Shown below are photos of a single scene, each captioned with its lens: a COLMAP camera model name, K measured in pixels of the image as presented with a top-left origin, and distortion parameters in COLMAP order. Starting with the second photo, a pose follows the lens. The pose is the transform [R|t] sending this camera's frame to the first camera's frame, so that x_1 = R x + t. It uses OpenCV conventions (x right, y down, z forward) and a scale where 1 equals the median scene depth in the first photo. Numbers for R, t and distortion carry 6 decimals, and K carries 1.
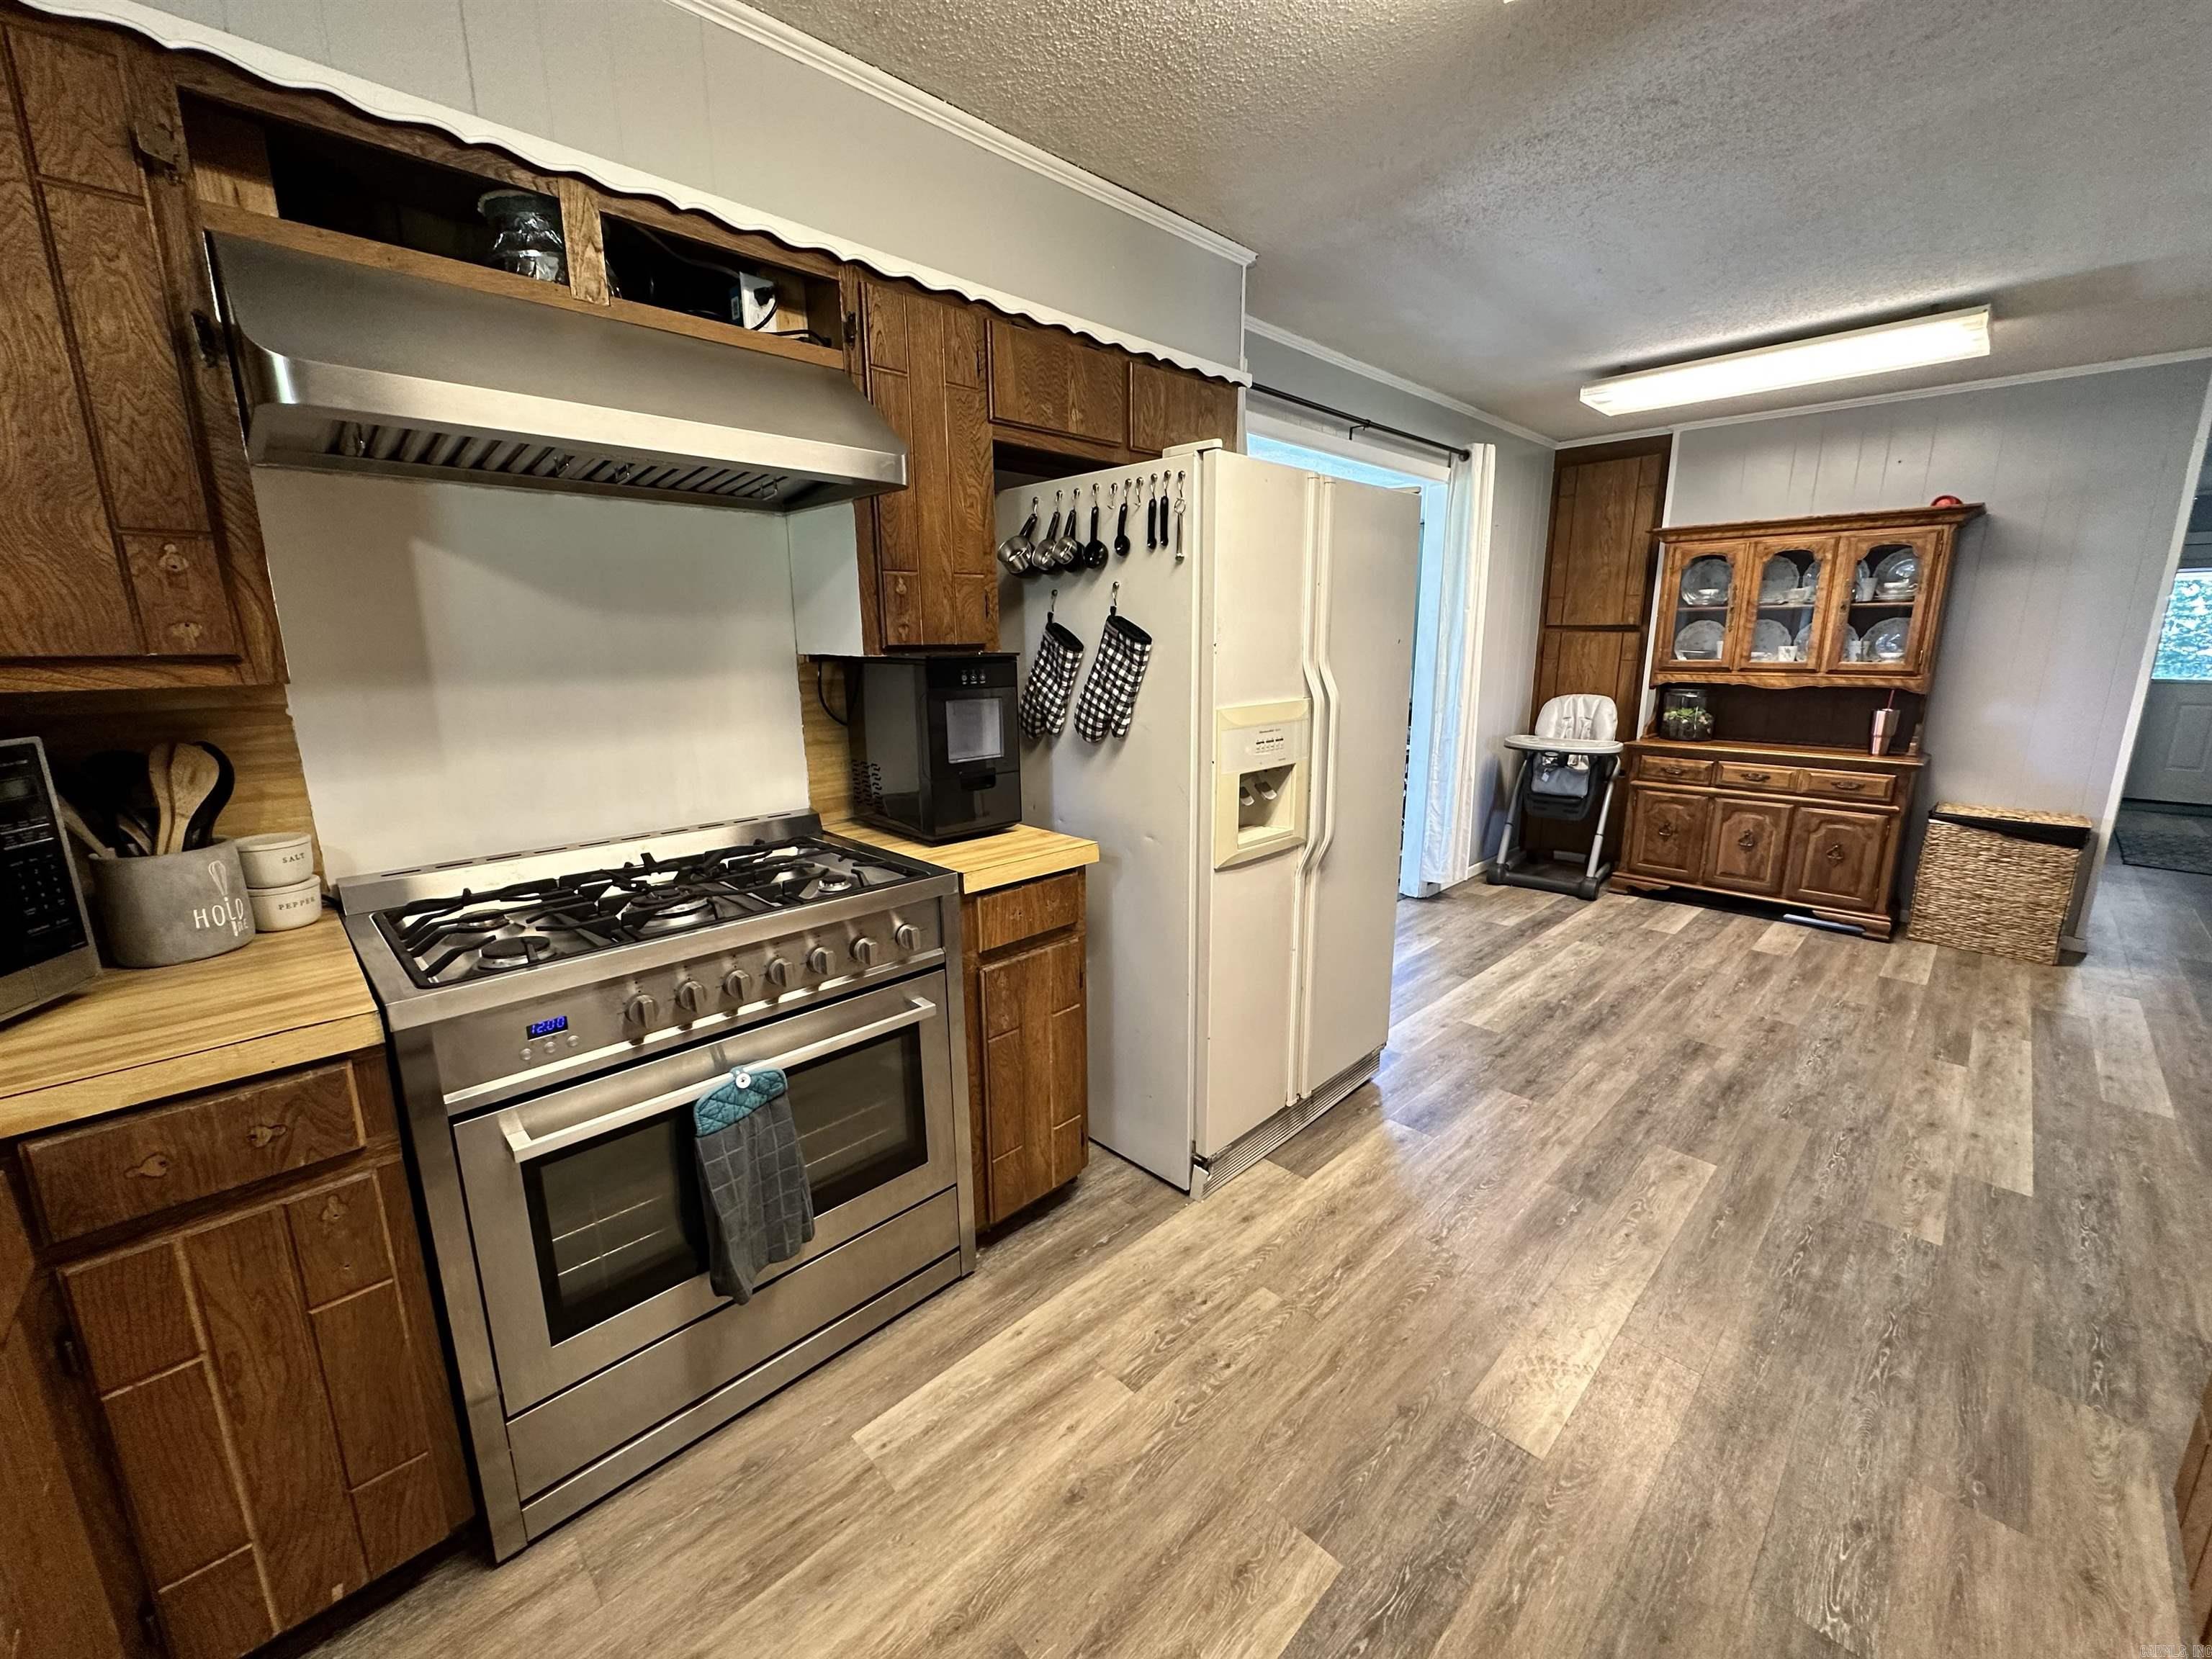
lens RADIAL K [[882.8, 0, 1104.0], [0, 882.8, 828.4], [0, 0, 1]] dist [-0.004656, 0.001108]
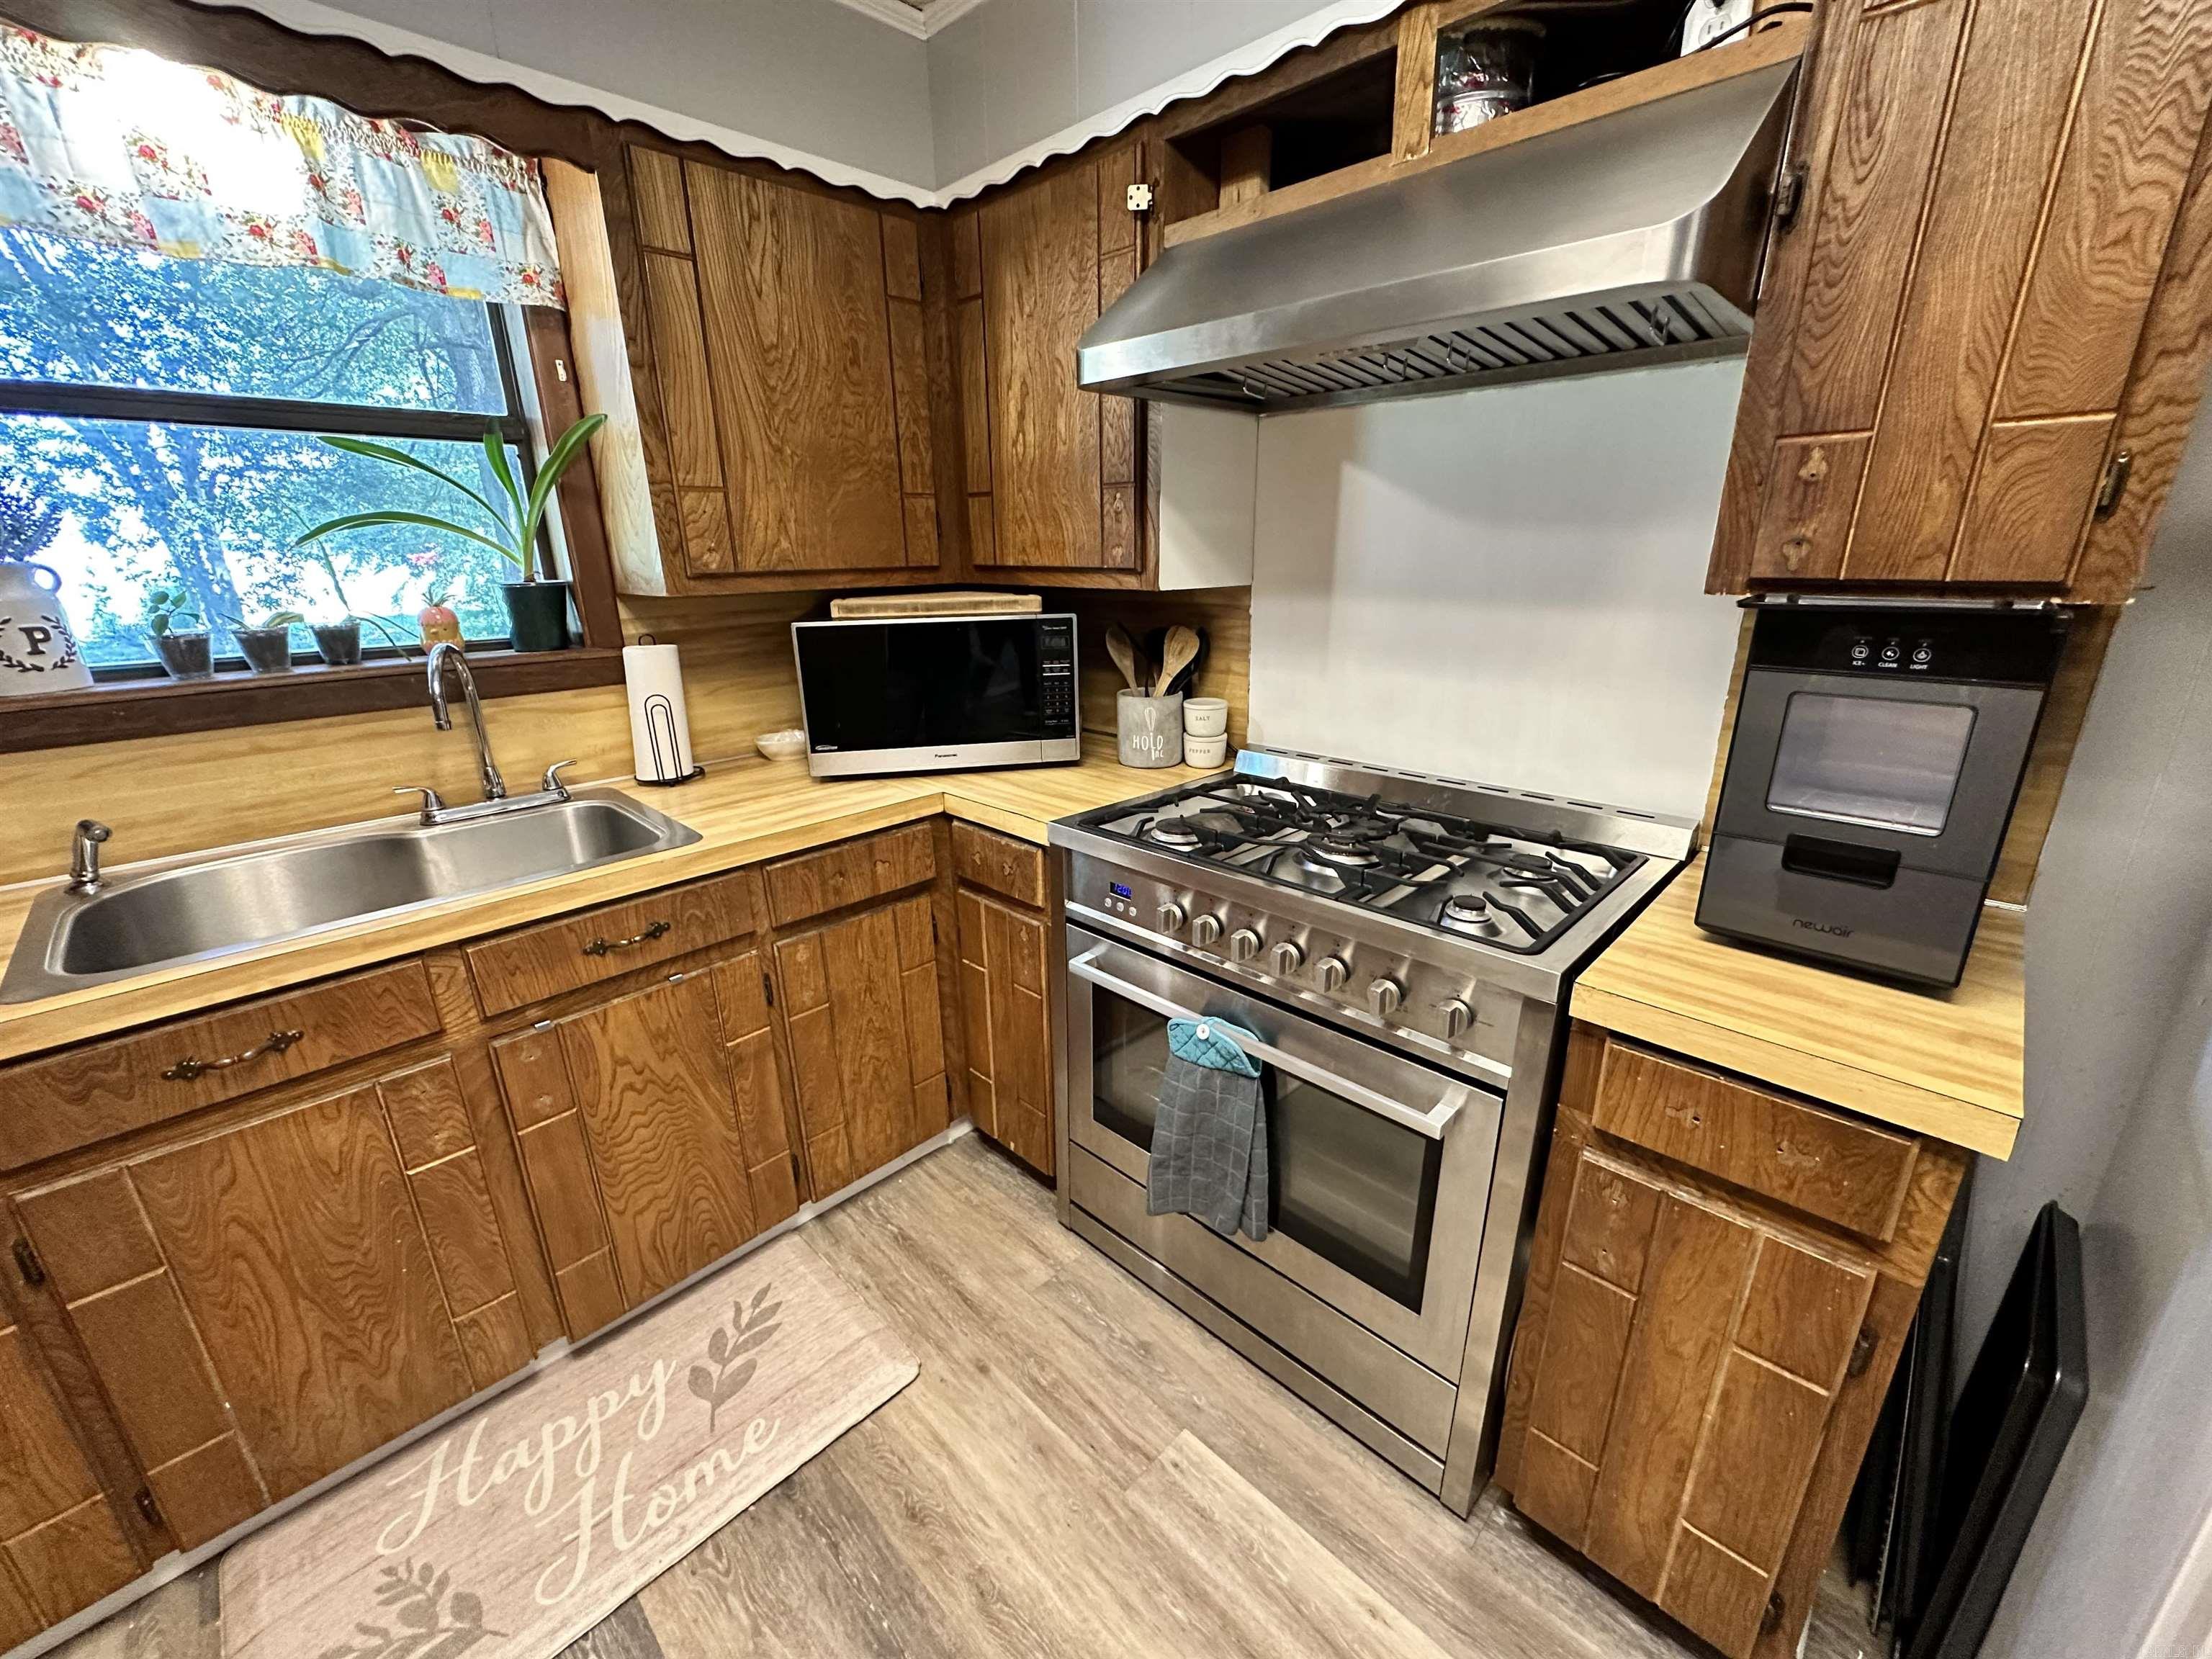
lens RADIAL K [[882.8, 0, 1105.4], [0, 882.8, 827.8], [0, 0, 1]] dist [-0.004656, 0.001108]
pose [[0.013744, 0.313040, -0.949641, 0.169482], [-0.201257, 0.931160, 0.304035, -0.075300], [0.979442, 0.186943, 0.075799, 0.300031]]
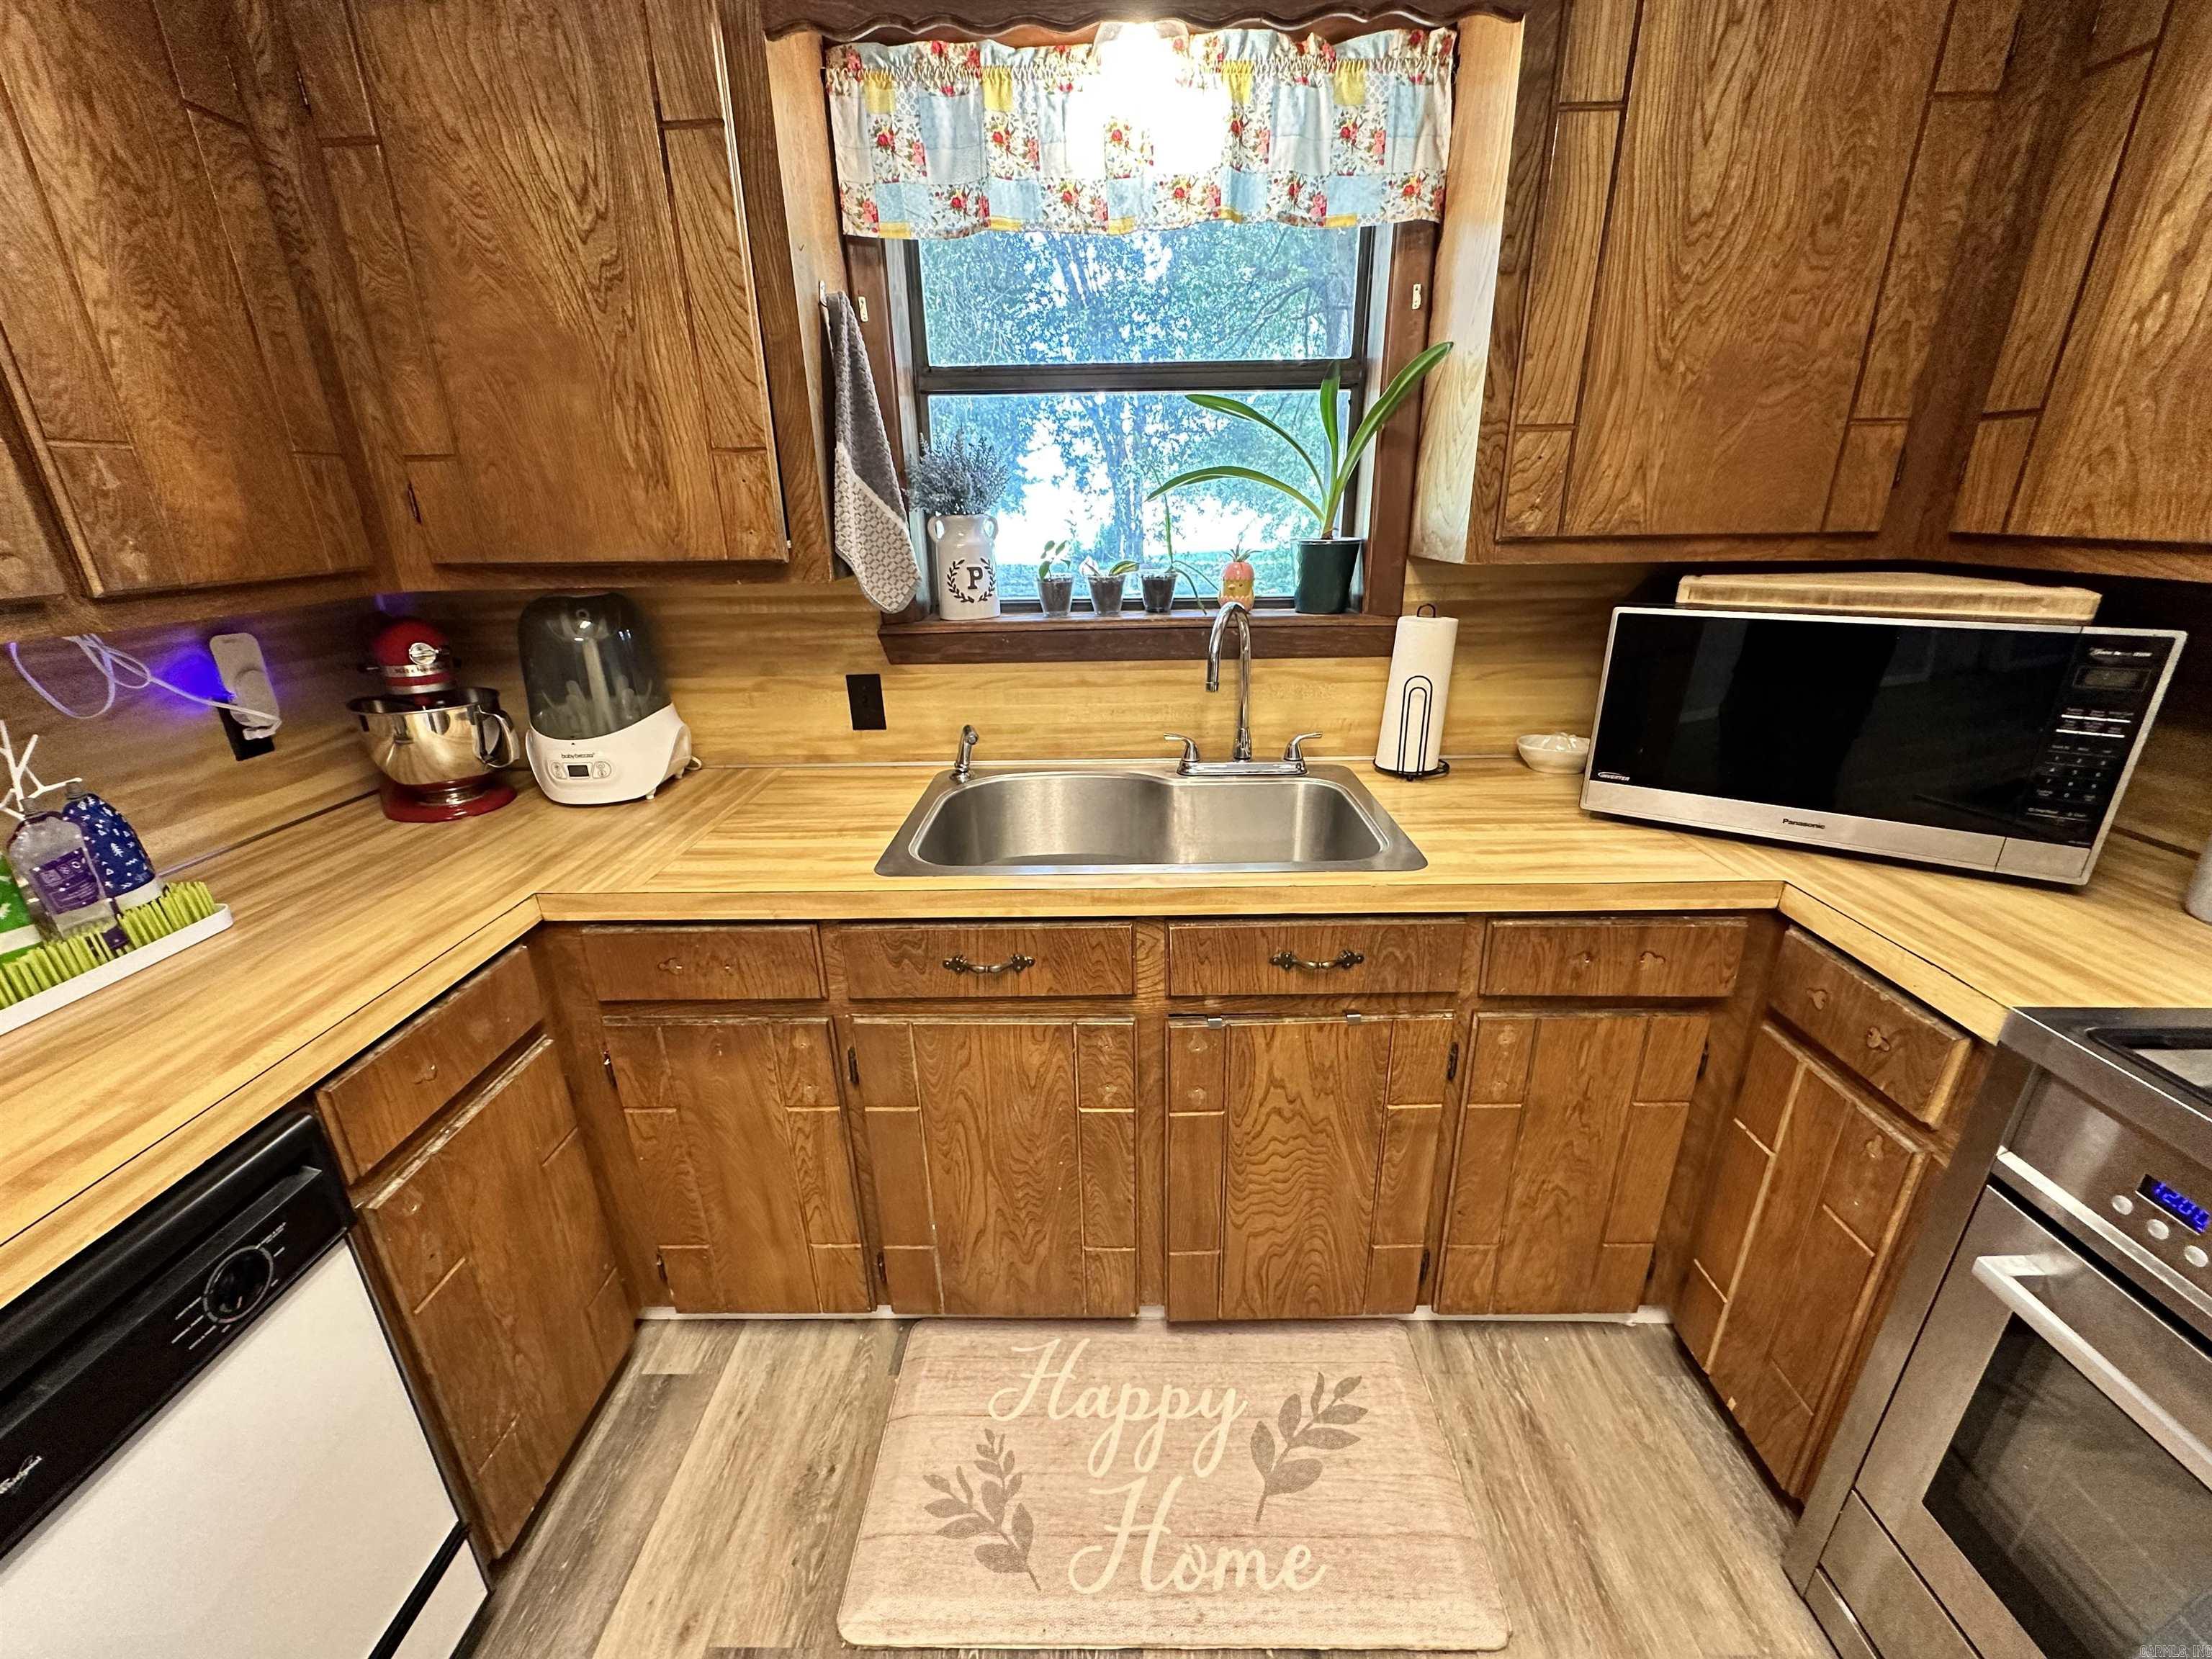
lens RADIAL K [[882.8, 0, 1105.0], [0, 882.8, 827.9], [0, 0, 1]] dist [-0.004656, 0.001108]
pose [[-0.713999, 0.260511, -0.649876, 0.078151], [-0.129412, 0.863102, 0.488167, -0.069100], [0.688082, 0.432653, -0.582541, 0.252088]]
